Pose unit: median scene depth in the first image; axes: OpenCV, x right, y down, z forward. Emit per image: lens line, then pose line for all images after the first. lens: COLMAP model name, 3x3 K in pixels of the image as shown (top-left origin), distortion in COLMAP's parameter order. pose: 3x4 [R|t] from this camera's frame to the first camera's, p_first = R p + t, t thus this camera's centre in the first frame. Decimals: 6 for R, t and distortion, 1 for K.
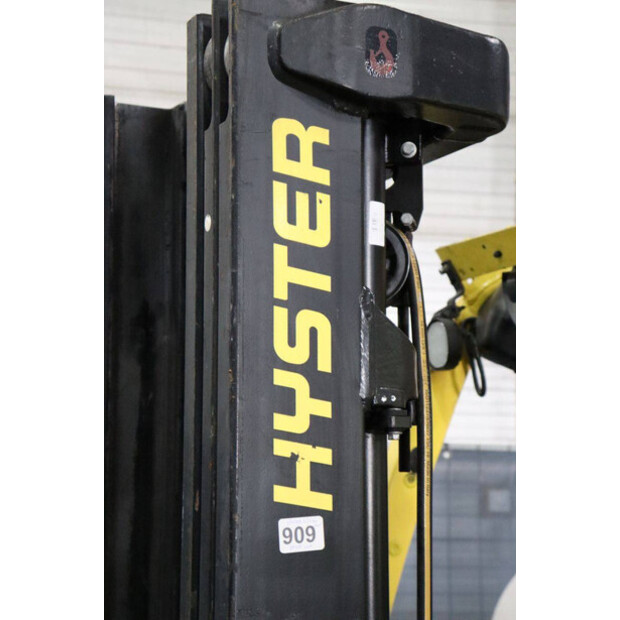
lens RADIAL K [[1464.4, 0, 310.0], [0, 1464.4, 313.0], [0, 0, 1]] dist [0.416670, 0.000000]
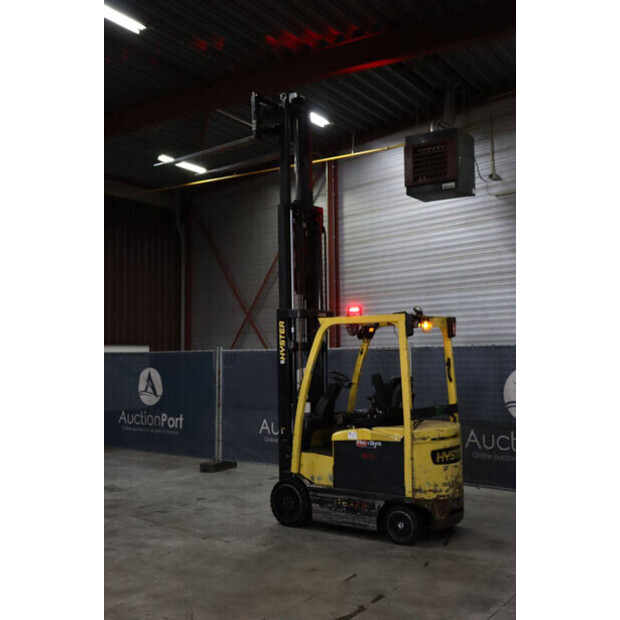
lens RADIAL K [[755.9, 0, 301.8], [0, 755.9, 306.2], [0, 0, 1]] dist [0.016936, 0.000000]
pose [[0.456281, -0.072818, -0.886851, 4.665675], [0.116600, 0.992945, -0.021539, -0.105185], [0.882163, -0.093579, 0.461552, -1.266534]]
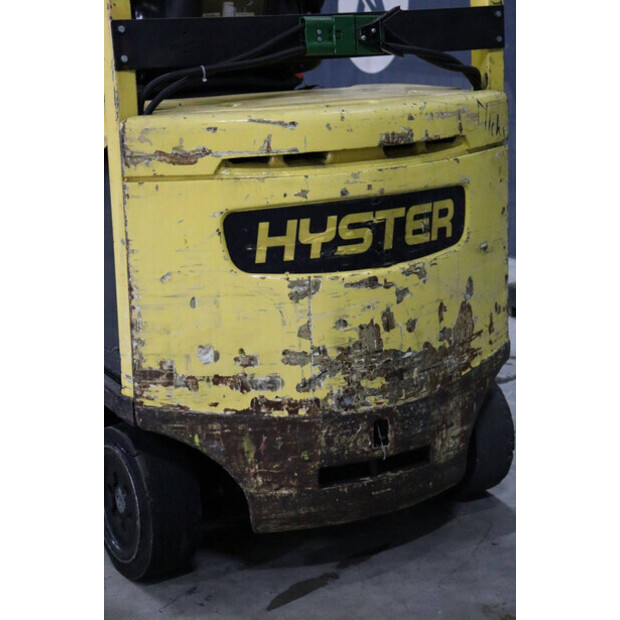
lens RADIAL K [[1248.4, 0, 310.6], [0, 1248.4, 312.6], [0, 0, 1]] dist [0.284517, 0.000000]
pose [[0.055175, 0.222971, -0.973262, 2.661558], [0.143199, 0.962904, 0.228716, 0.494643], [0.988155, -0.151990, 0.021199, 1.430038]]
